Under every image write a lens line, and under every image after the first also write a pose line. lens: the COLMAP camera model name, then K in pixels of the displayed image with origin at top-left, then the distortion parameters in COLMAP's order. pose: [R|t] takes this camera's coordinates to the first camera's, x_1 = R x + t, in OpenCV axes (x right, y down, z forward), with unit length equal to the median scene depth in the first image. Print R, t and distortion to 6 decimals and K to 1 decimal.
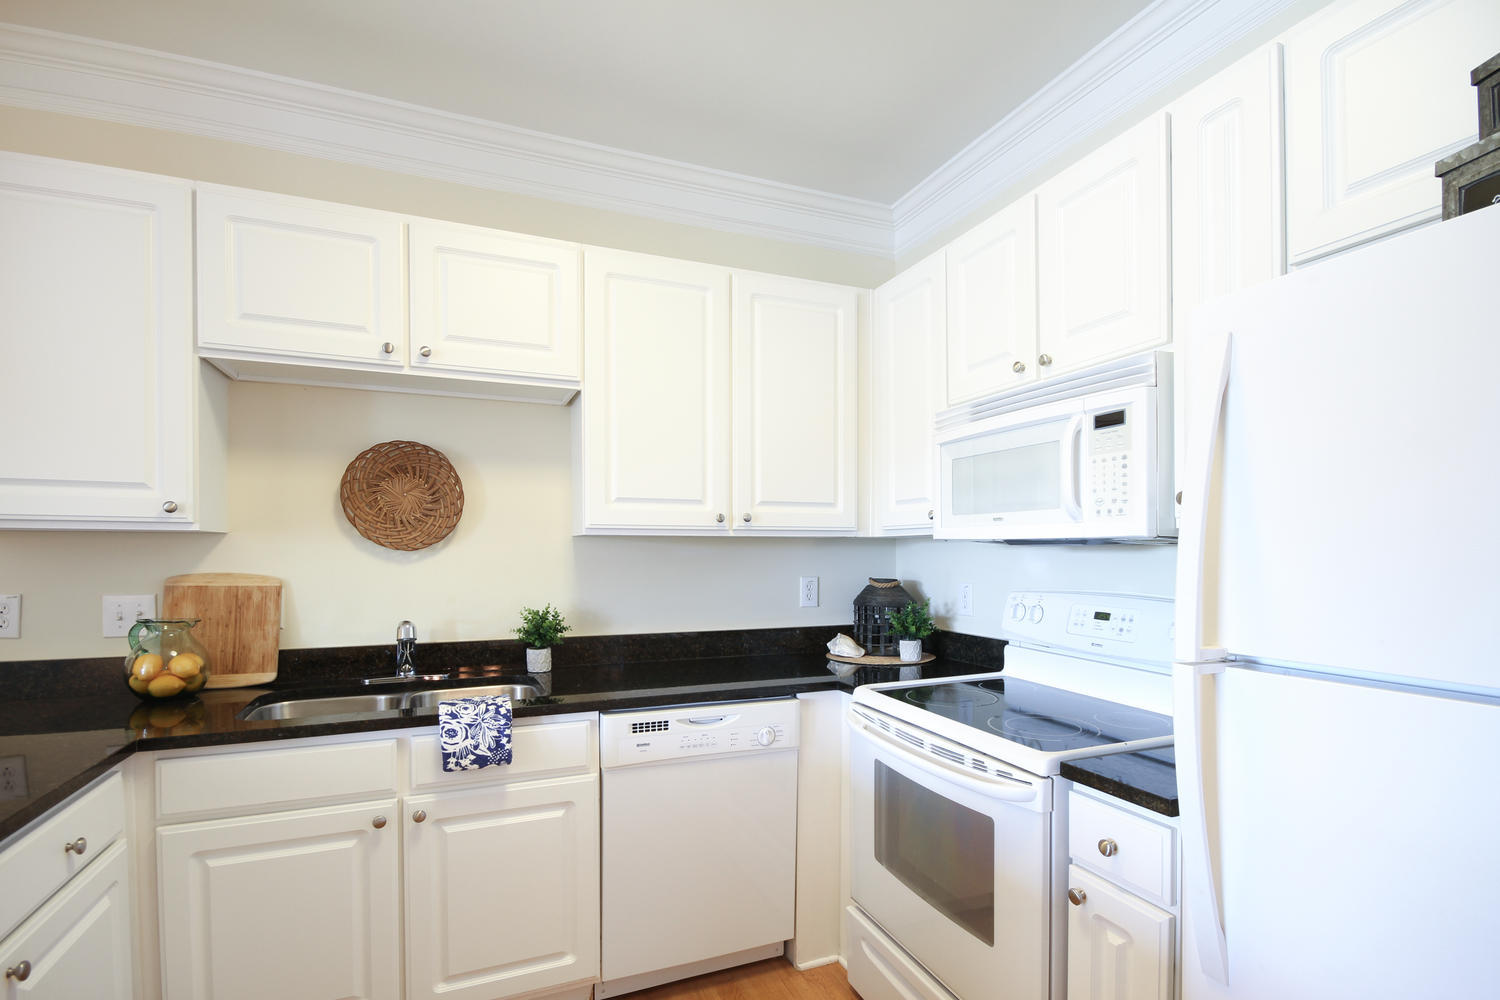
lens RADIAL K [[720.8, 0, 752.2], [0, 720.8, 553.6], [0, 0, 1]] dist [-0.009372, 0.013957]
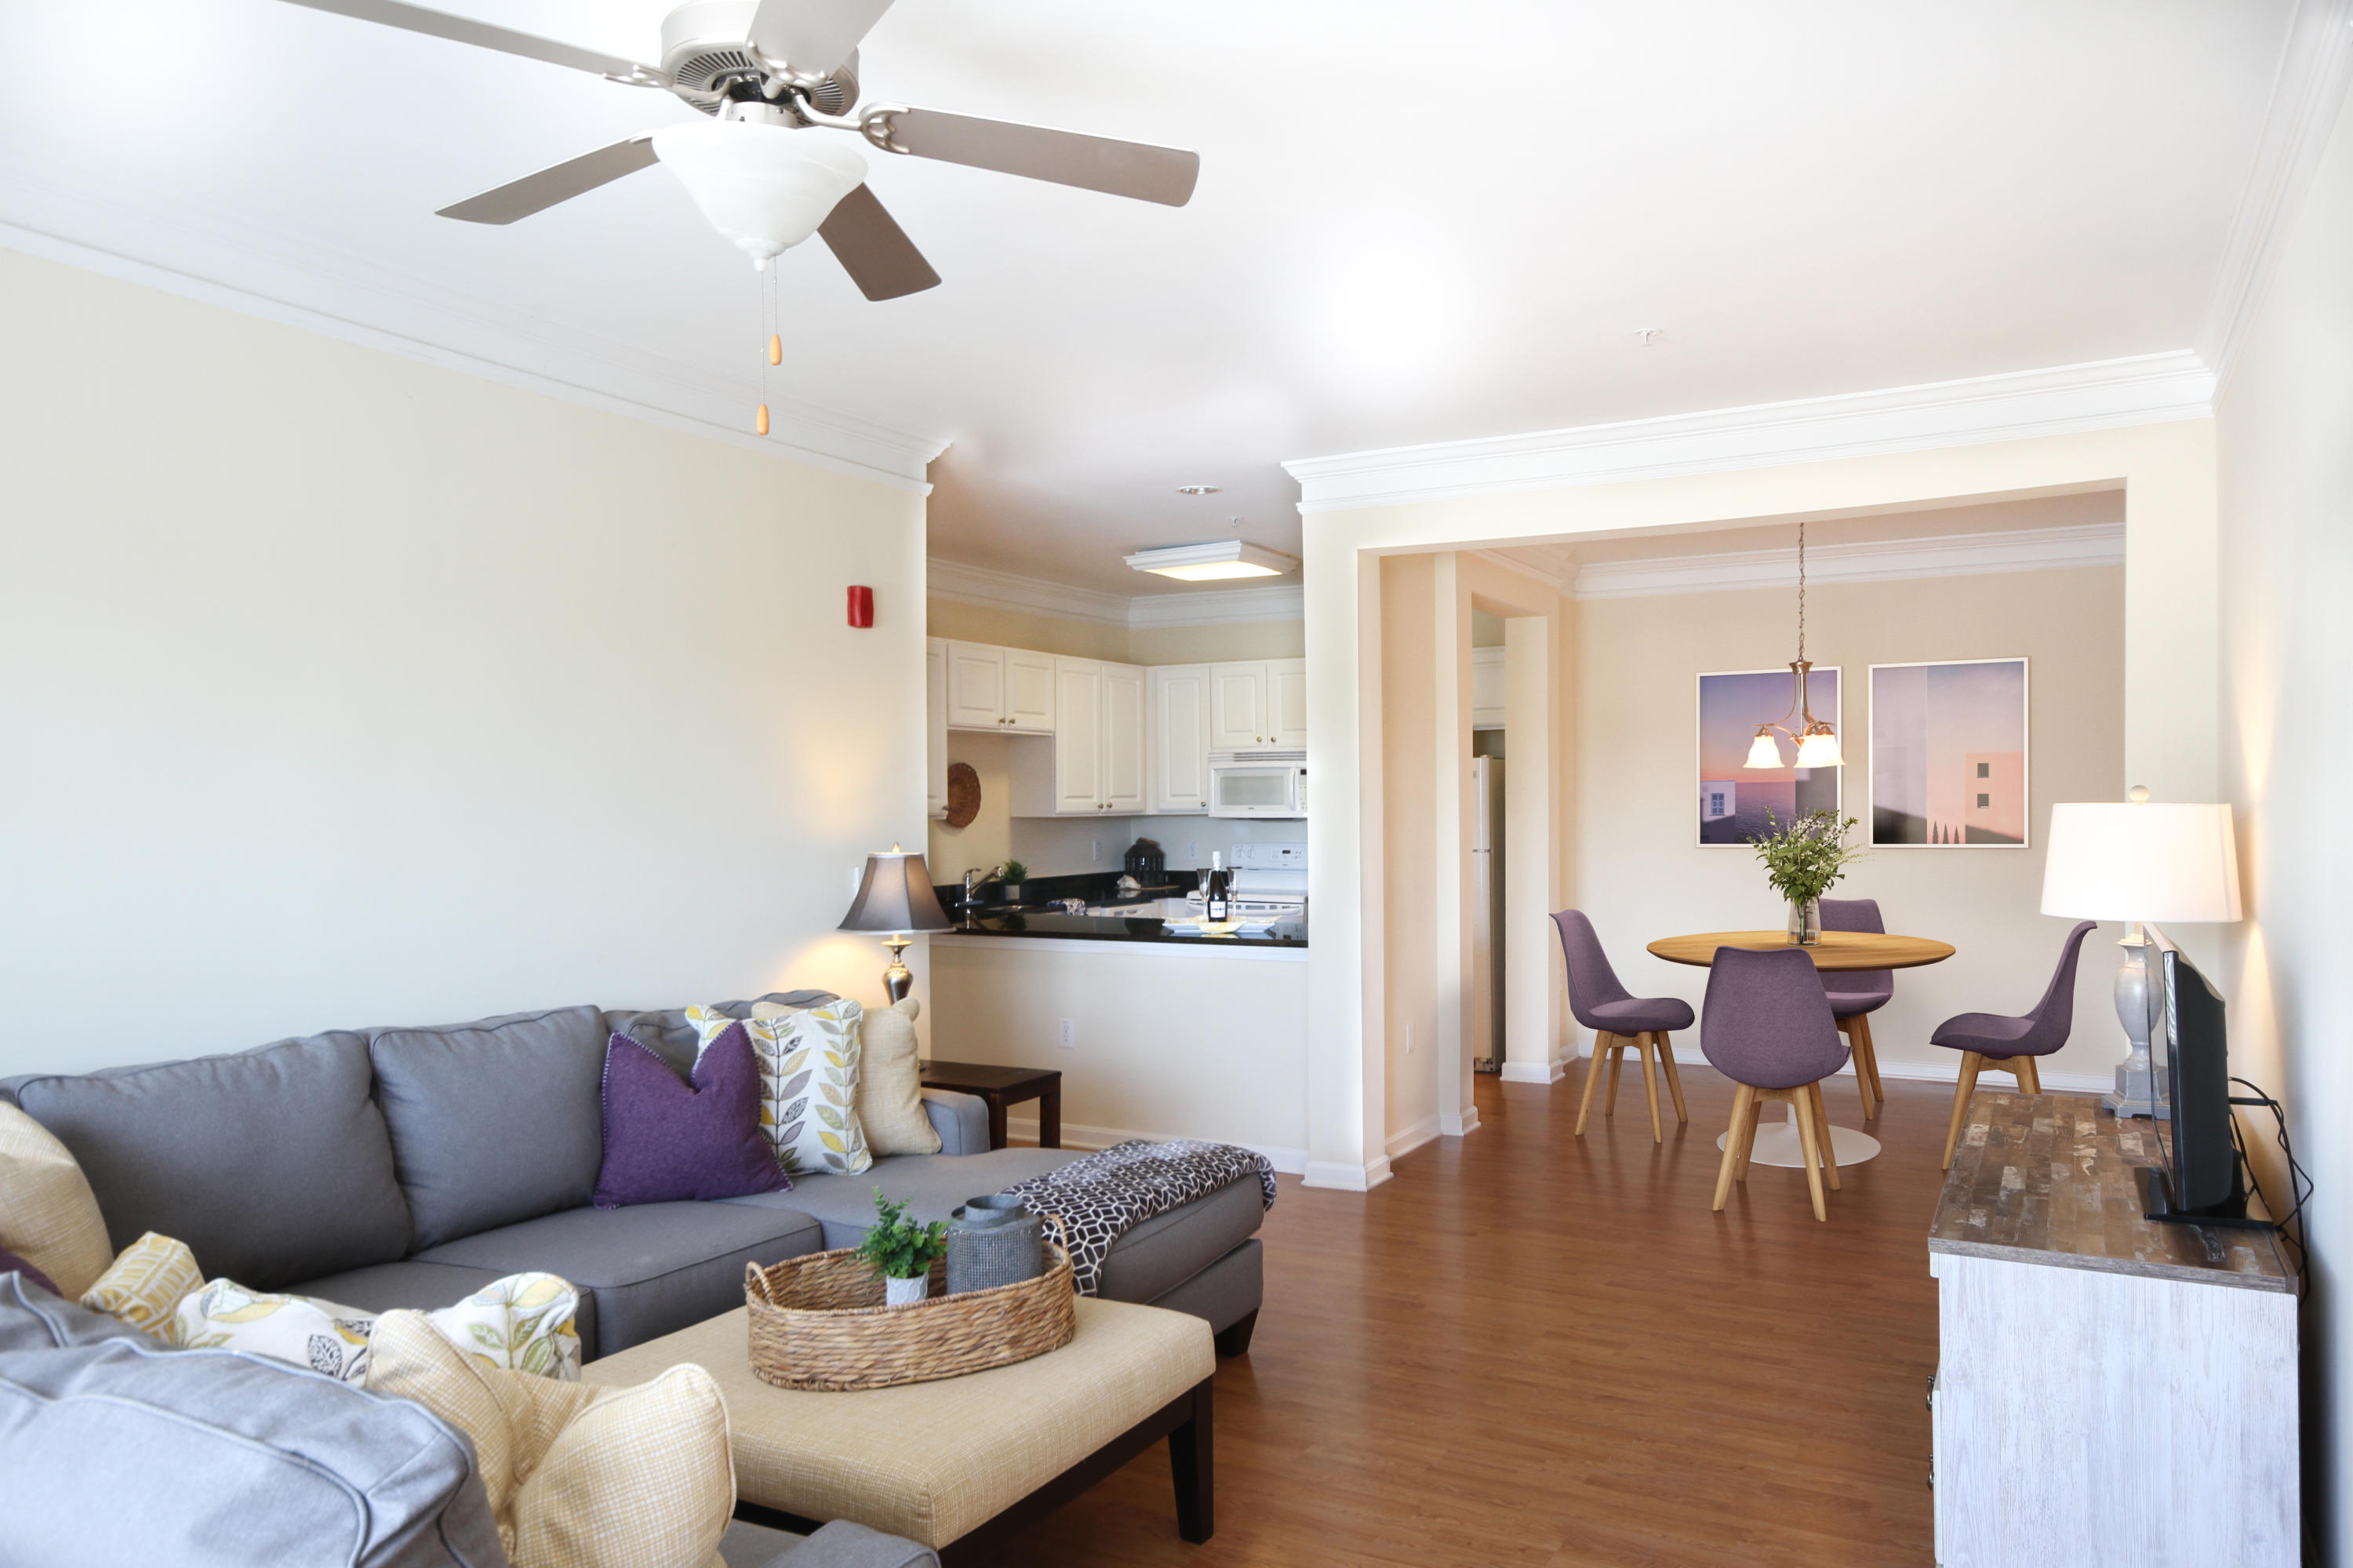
lens RADIAL K [[1547.3, 0, 1176.6], [0, 1547.3, 783.1], [0, 0, 1]] dist [0.000544, 0.000086]
pose [[0.782111, 0.004097, 0.623125, -2.587578], [-0.000499, 0.999982, -0.005948, -0.096005], [-0.623139, 0.004341, 0.782099, -2.363177]]
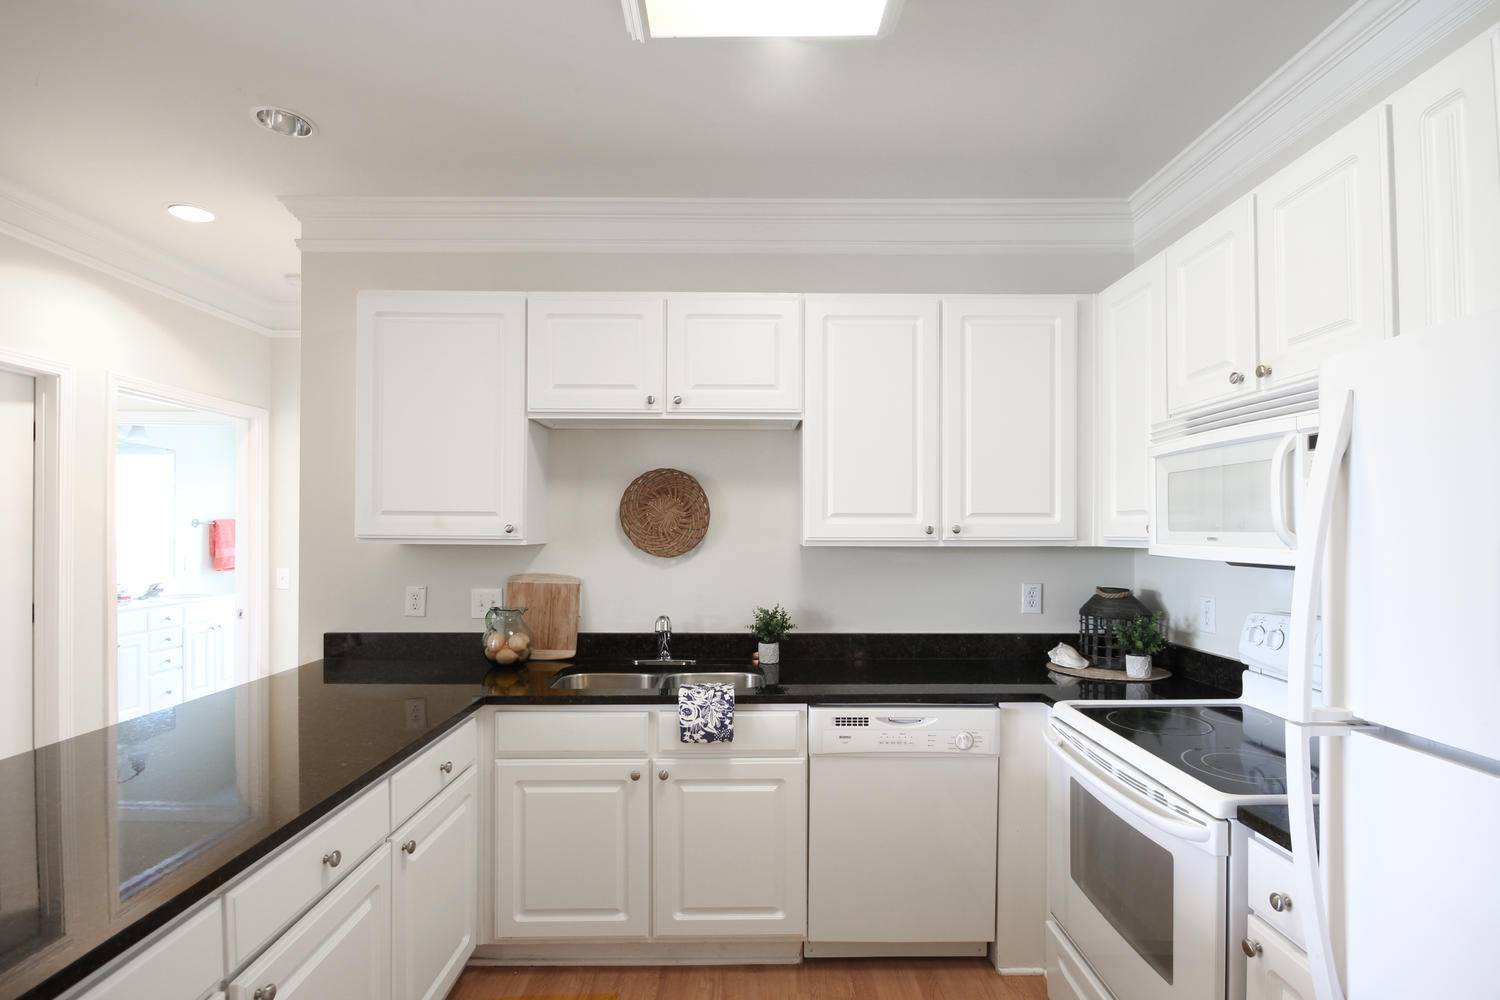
lens RADIAL K [[716.8, 0, 752.5], [0, 716.8, 520.3], [0, 0, 1]] dist [0.000225, 0.000082]
pose [[0.928908, -0.002102, -0.370305, 0.122308], [-0.005223, 0.999810, -0.018777, -0.049102], [0.370274, 0.019376, 0.928720, -0.097045]]
